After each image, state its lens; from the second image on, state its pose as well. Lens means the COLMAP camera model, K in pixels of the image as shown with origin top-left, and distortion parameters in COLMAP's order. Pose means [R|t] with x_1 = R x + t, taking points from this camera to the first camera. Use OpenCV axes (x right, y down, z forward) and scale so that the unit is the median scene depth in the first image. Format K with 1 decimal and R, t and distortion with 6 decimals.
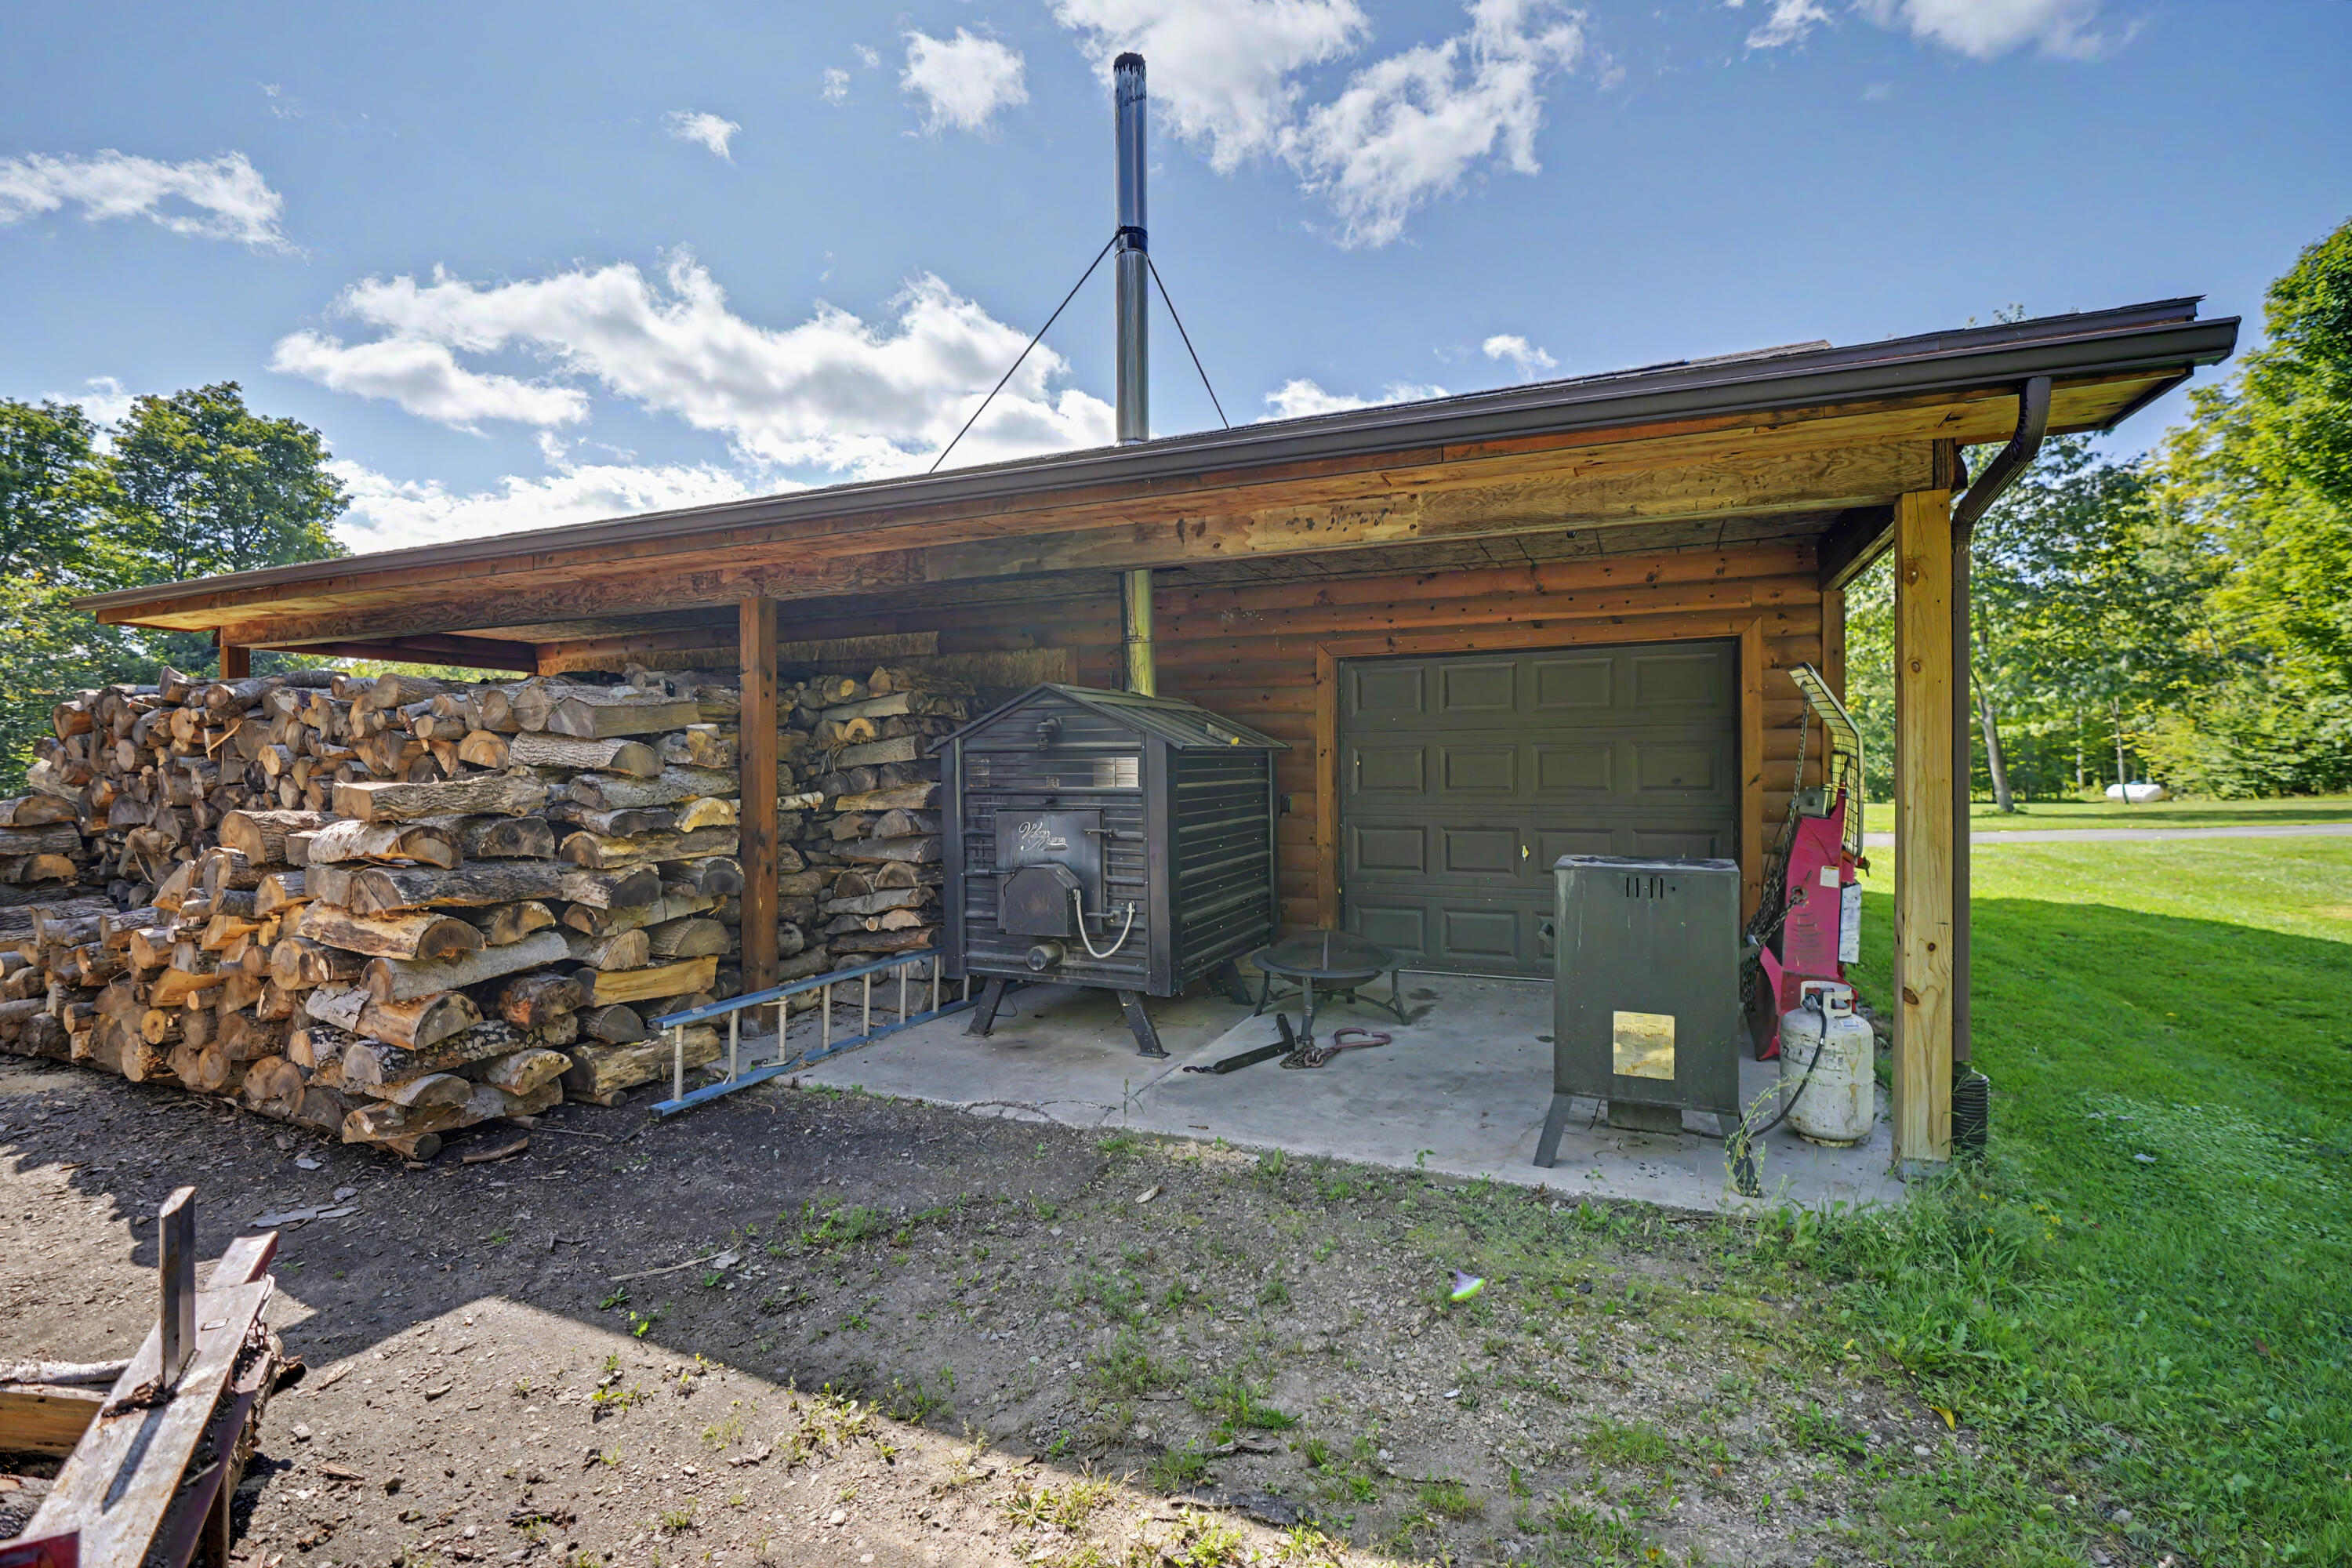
lens RADIAL K [[1078.0, 0, 1175.5], [0, 1078.0, 782.5], [0, 0, 1]] dist [-0.000835, -0.000605]
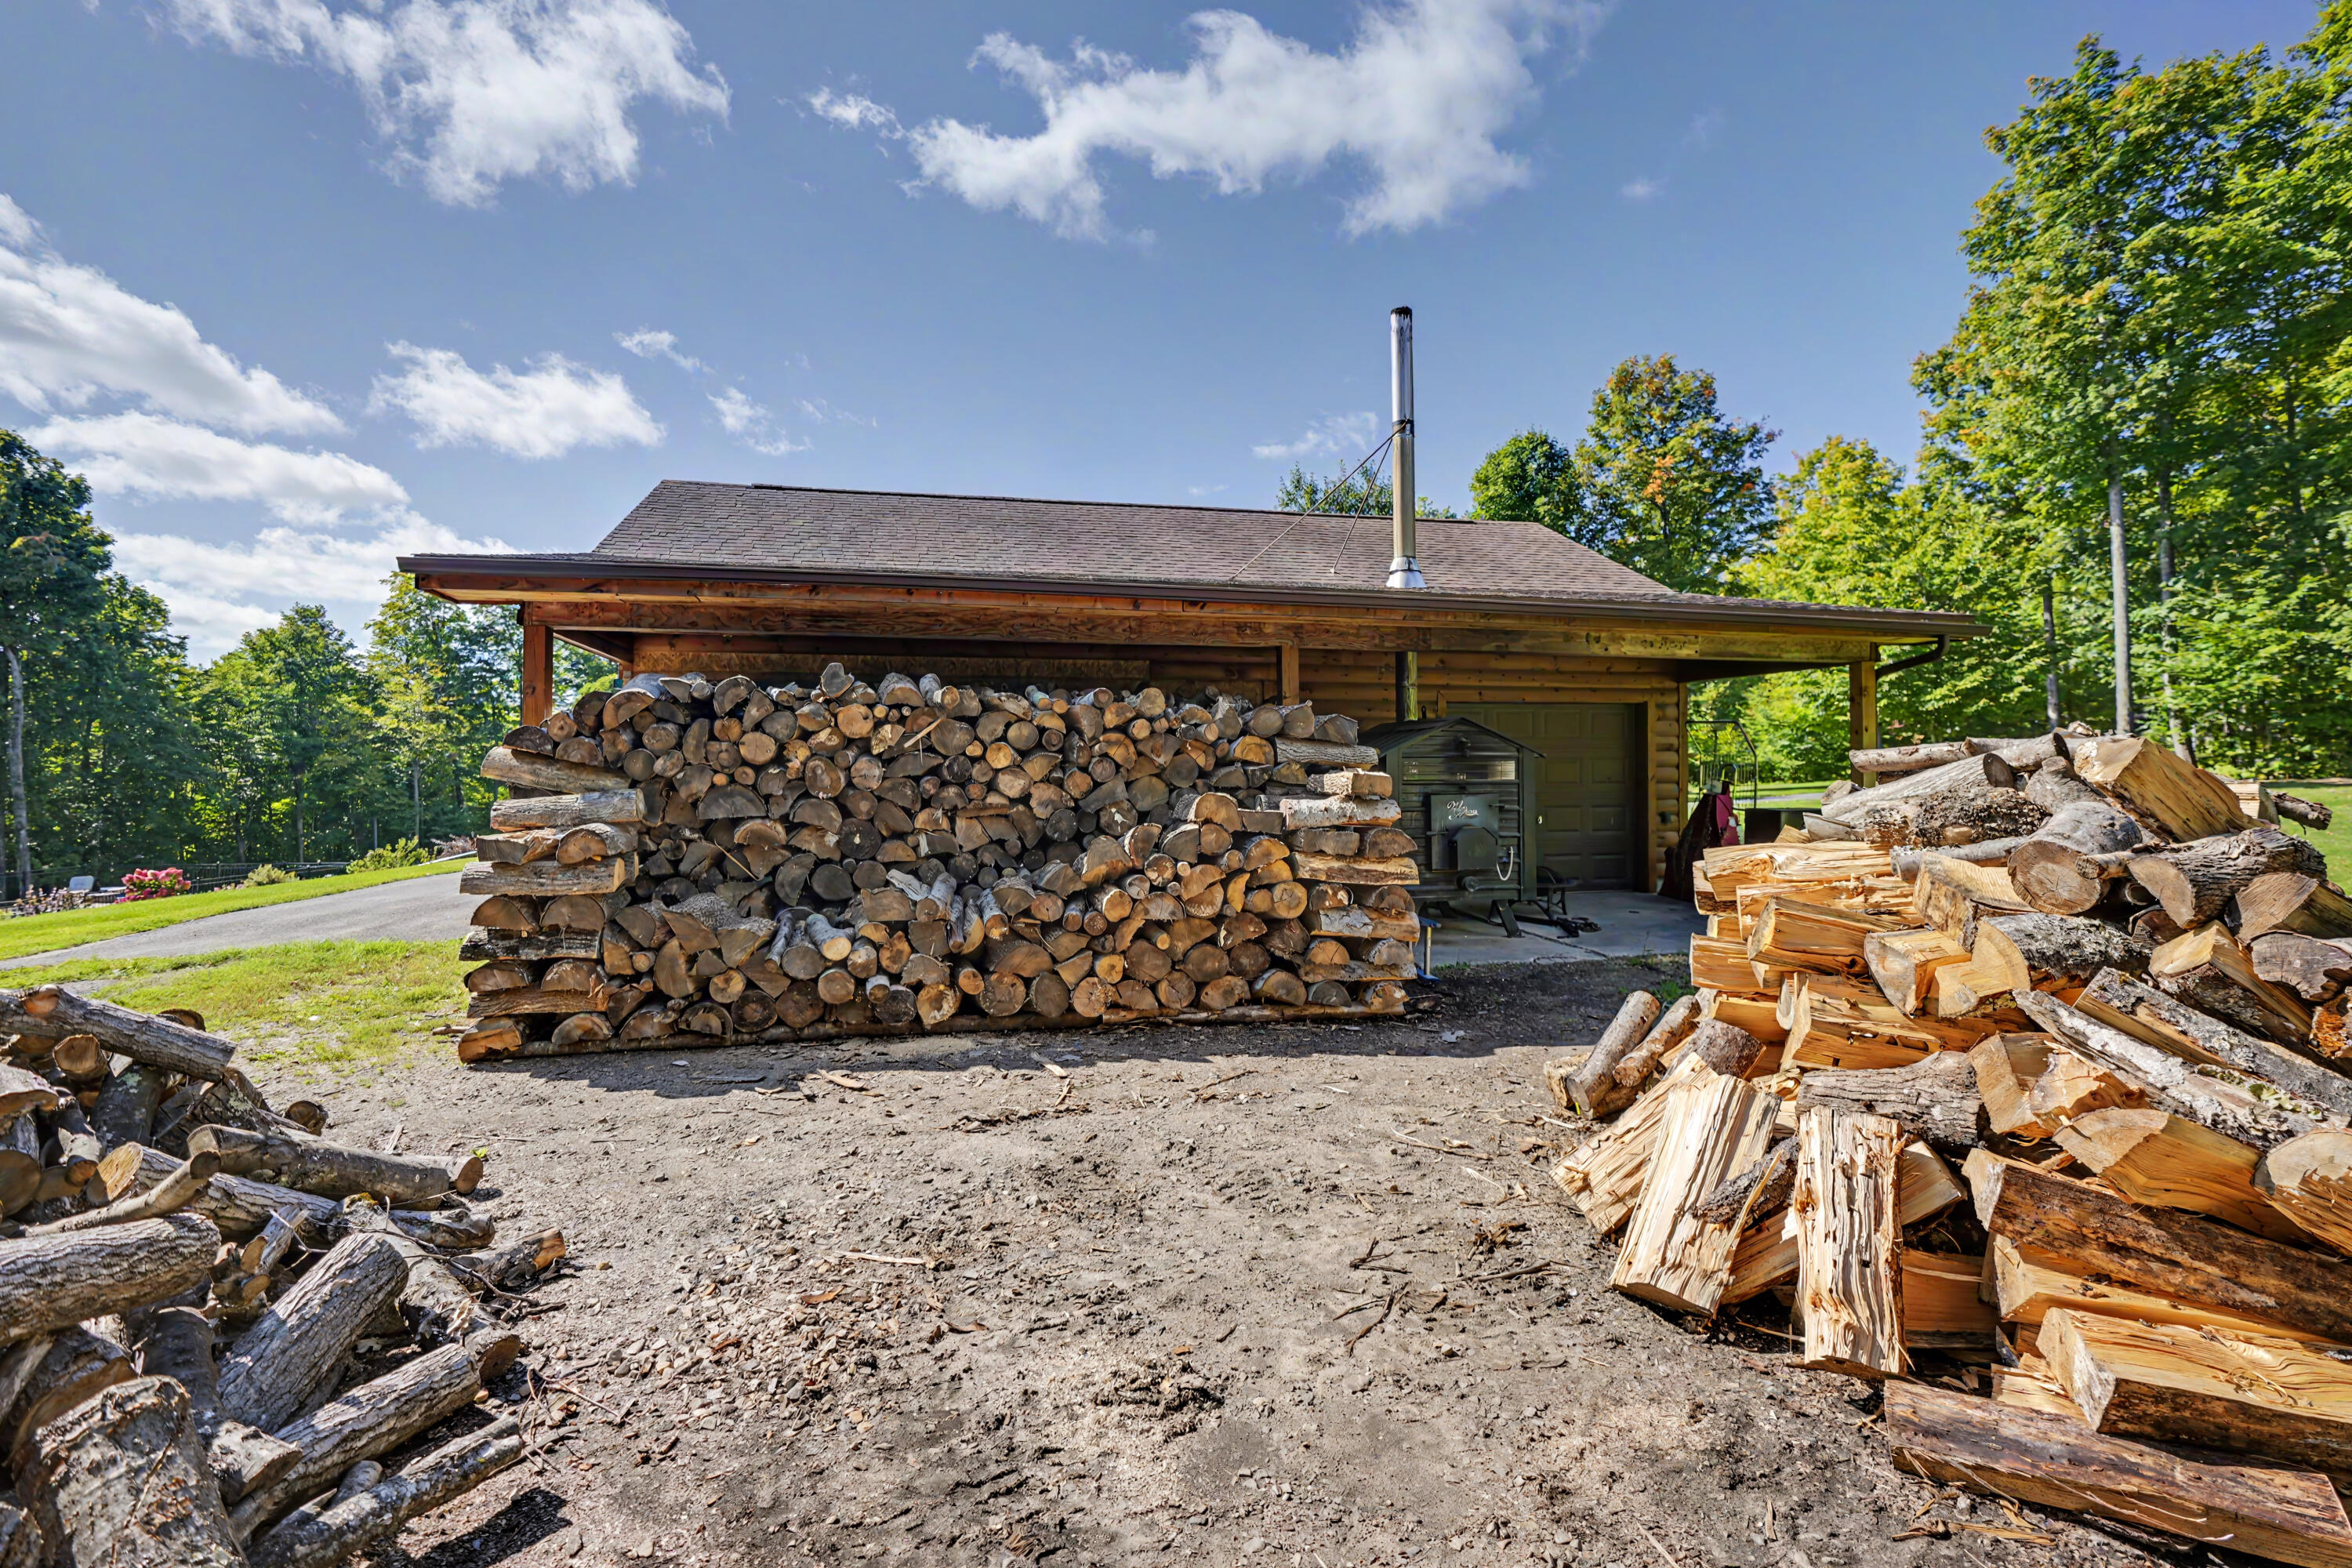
lens RADIAL K [[1078.0, 0, 1174.2], [0, 1078.0, 774.2], [0, 0, 1]] dist [-0.000835, -0.000605]
pose [[0.810611, 0.006687, 0.585547, -1.437548], [0.005236, 0.999812, -0.018667, 0.024631], [-0.585562, 0.018198, 0.810423, -0.064304]]
